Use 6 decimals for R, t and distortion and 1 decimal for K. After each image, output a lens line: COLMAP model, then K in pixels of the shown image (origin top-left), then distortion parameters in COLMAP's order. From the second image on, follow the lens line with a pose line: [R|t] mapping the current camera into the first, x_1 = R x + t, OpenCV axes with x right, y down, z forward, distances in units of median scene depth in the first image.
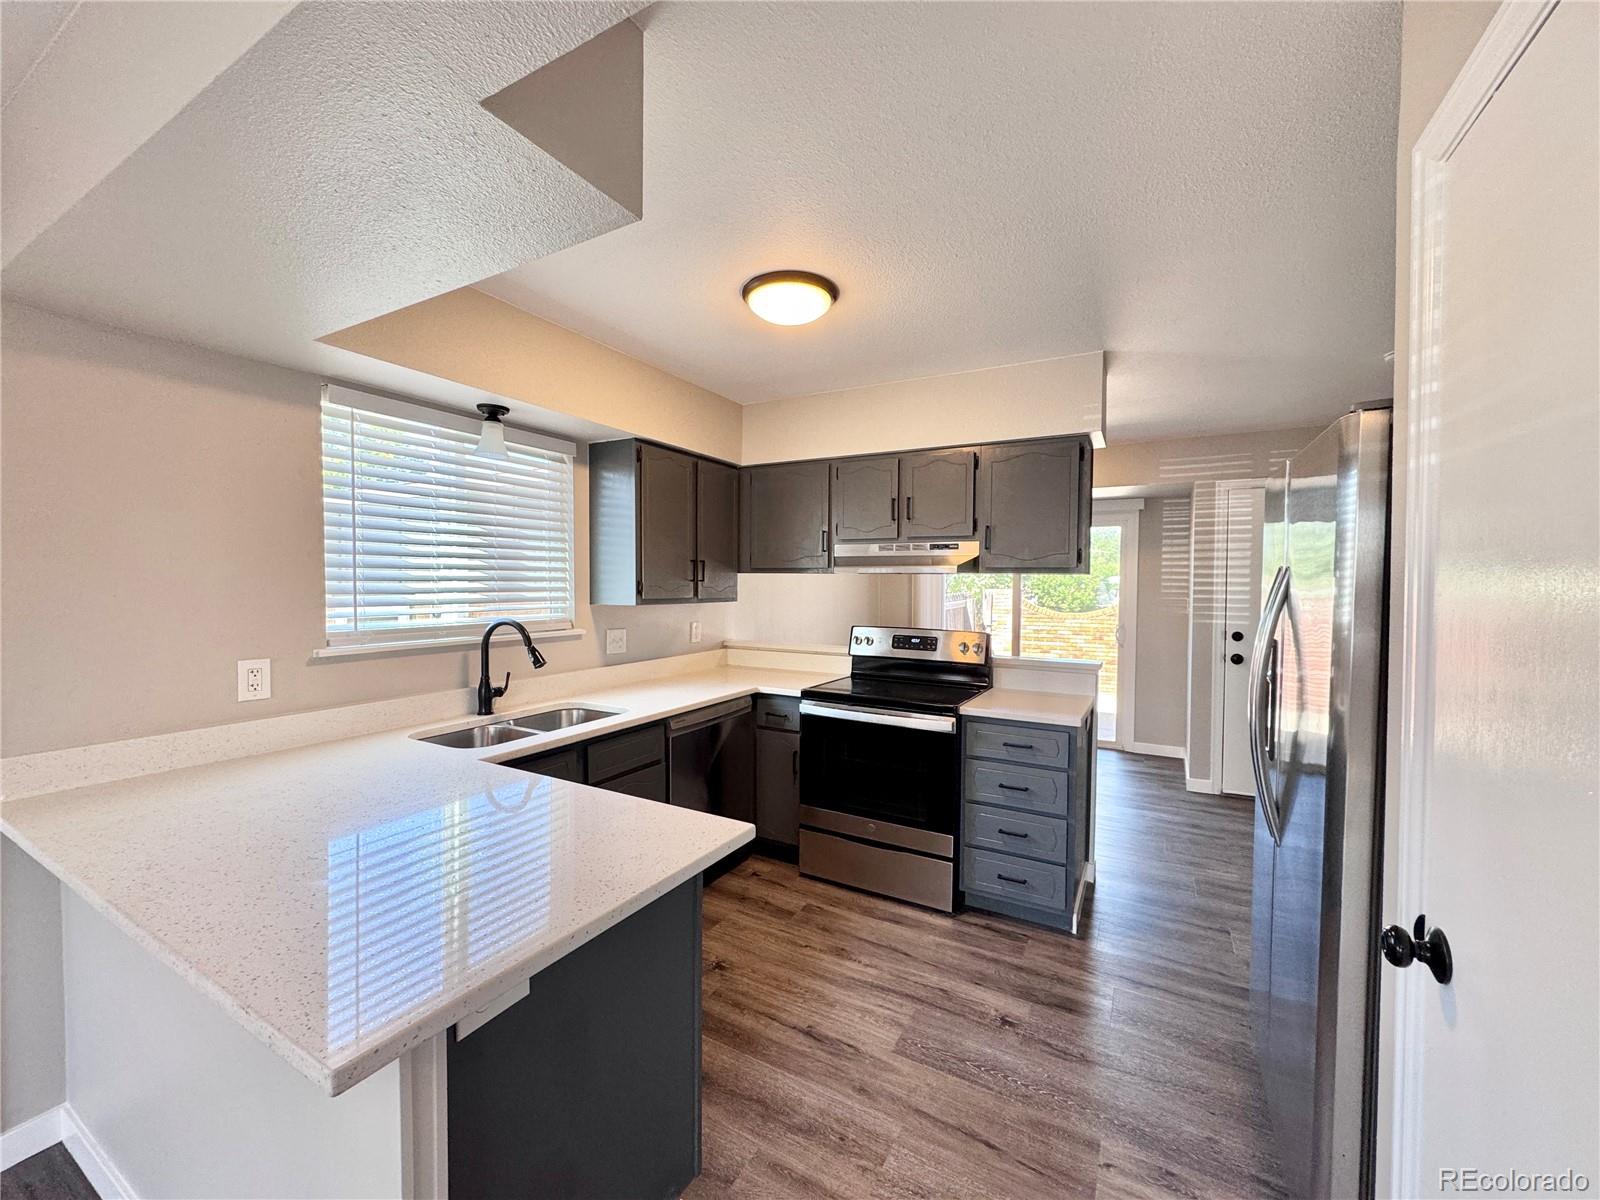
lens RADIAL K [[637.9, 0, 797.9], [0, 637.9, 598.7], [0, 0, 1]] dist [-0.002696, -0.000084]
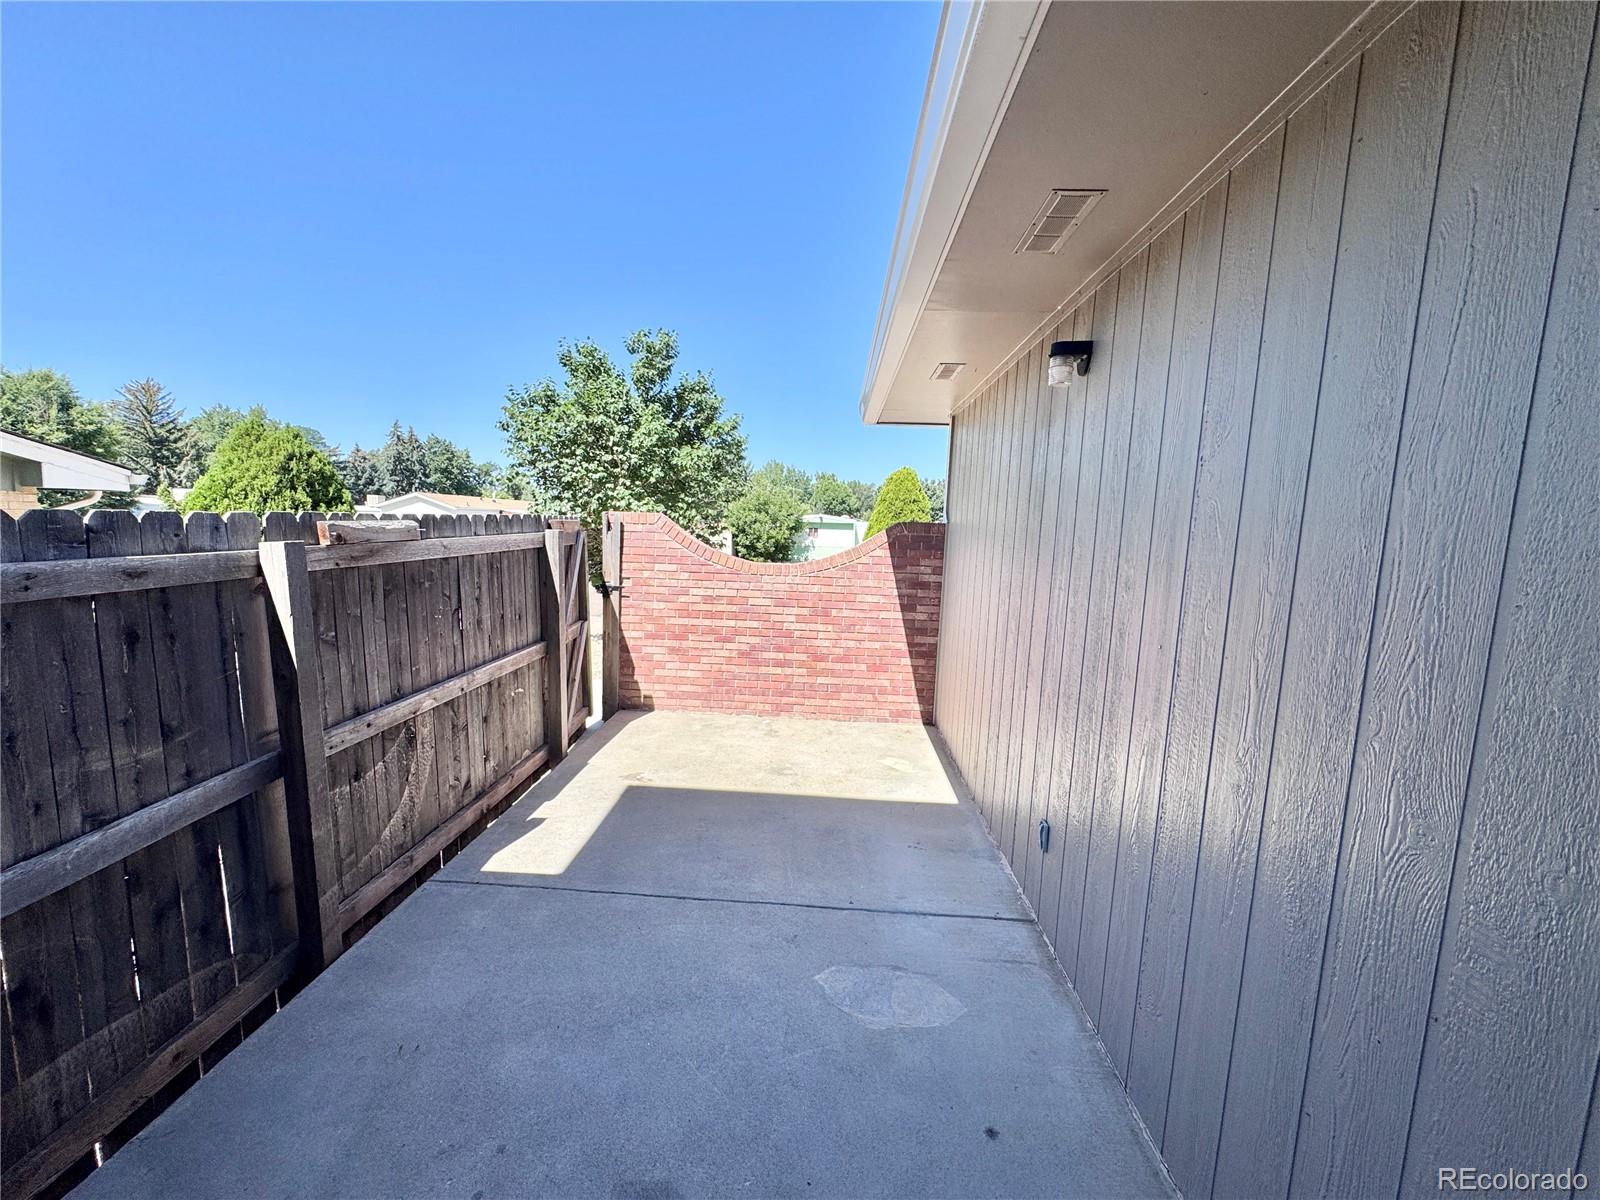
lens RADIAL K [[637.9, 0, 797.9], [0, 637.9, 598.7], [0, 0, 1]] dist [-0.002696, -0.000084]
pose [[0.897551, -0.020873, 0.440417, 0.796736], [-0.023039, 0.995294, 0.094122, 0.007881], [-0.440309, -0.094626, 0.892846, 1.922315]]
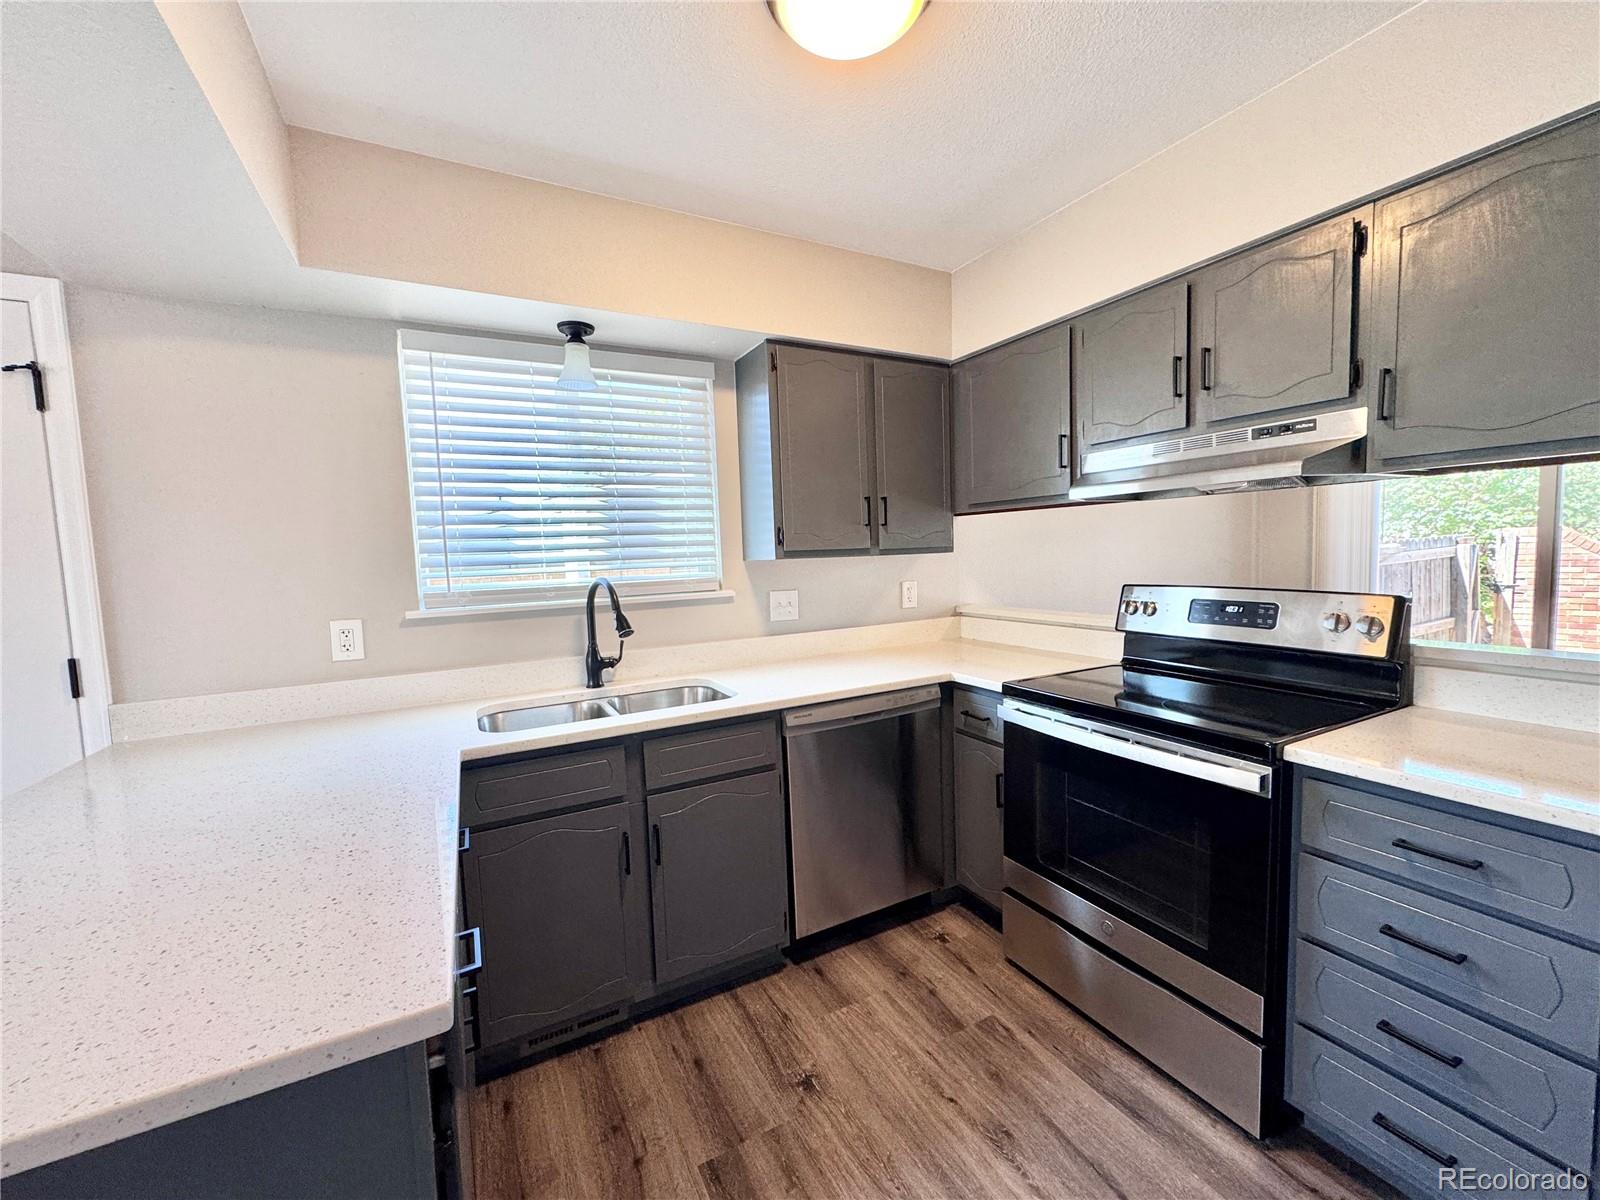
lens RADIAL K [[637.9, 0, 797.9], [0, 637.9, 598.7], [0, 0, 1]] dist [-0.002696, -0.000084]
pose [[0.841020, 0.003843, -0.540991, 0.184876], [0.026708, 0.998461, 0.048612, 0.021019], [0.540345, -0.055332, 0.839622, 0.356970]]
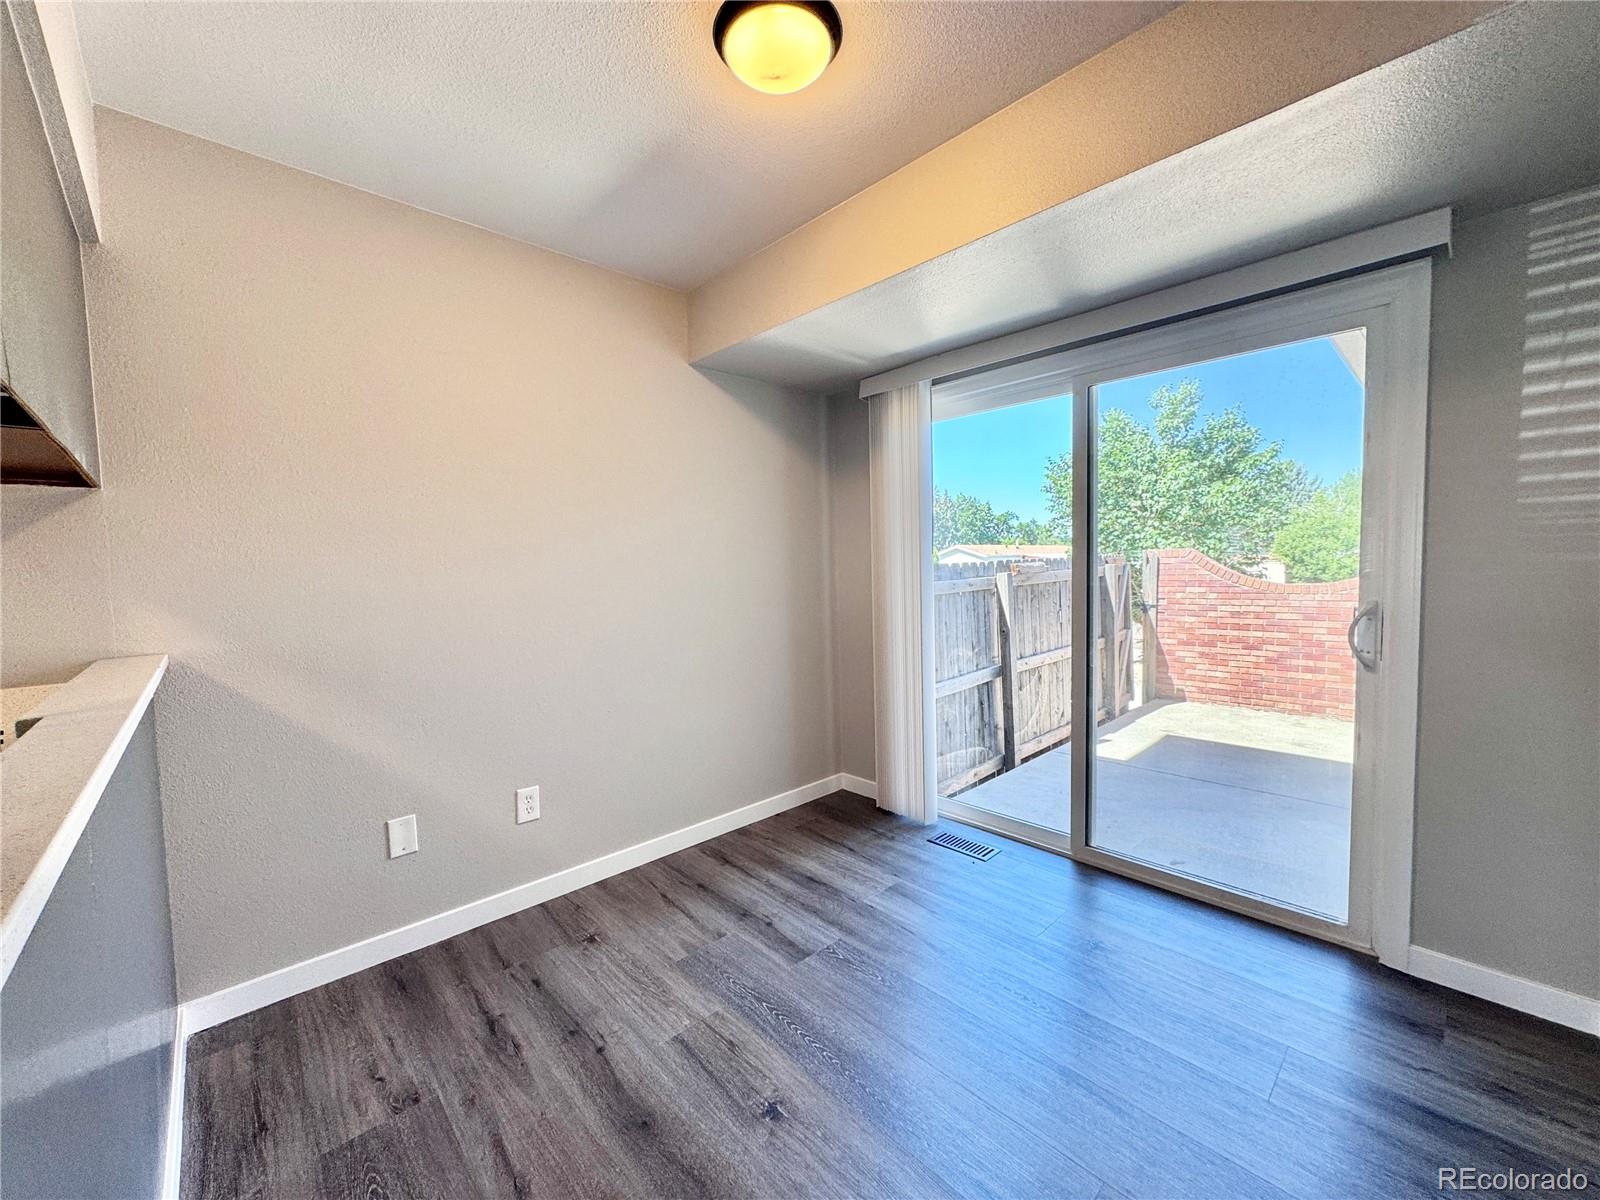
lens RADIAL K [[637.5, 0, 791.6], [0, 637.5, 598.1], [0, 0, 1]] dist [-0.002807, 0.000022]
pose [[0.952003, -0.009967, -0.305927, 0.555716], [0.019557, 0.999408, 0.028298, 0.034015], [0.305464, -0.032922, 0.951634, 1.012459]]
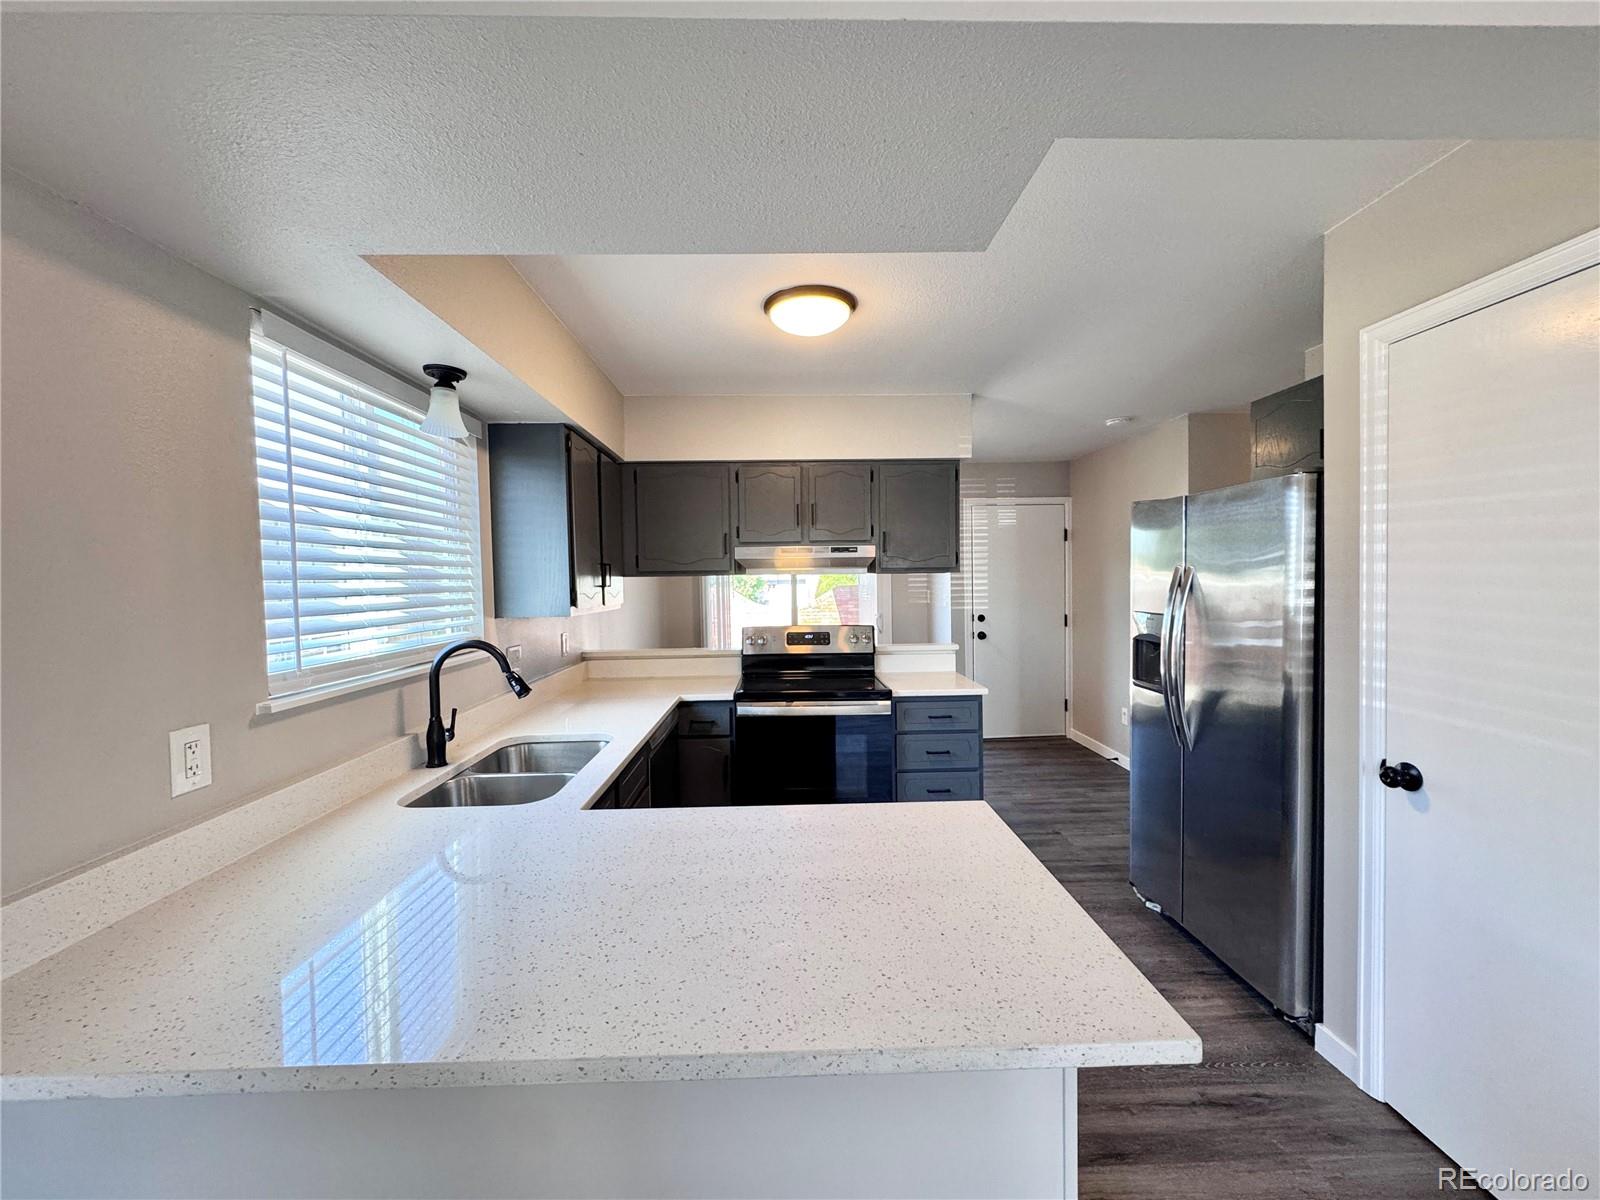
lens RADIAL K [[637.9, 0, 797.9], [0, 637.9, 598.7], [0, 0, 1]] dist [-0.002696, -0.000084]
pose [[0.859022, -0.036797, 0.510614, -0.425654], [0.036559, 0.999276, 0.010507, -0.011387], [-0.510632, 0.009642, 0.859746, 0.092655]]
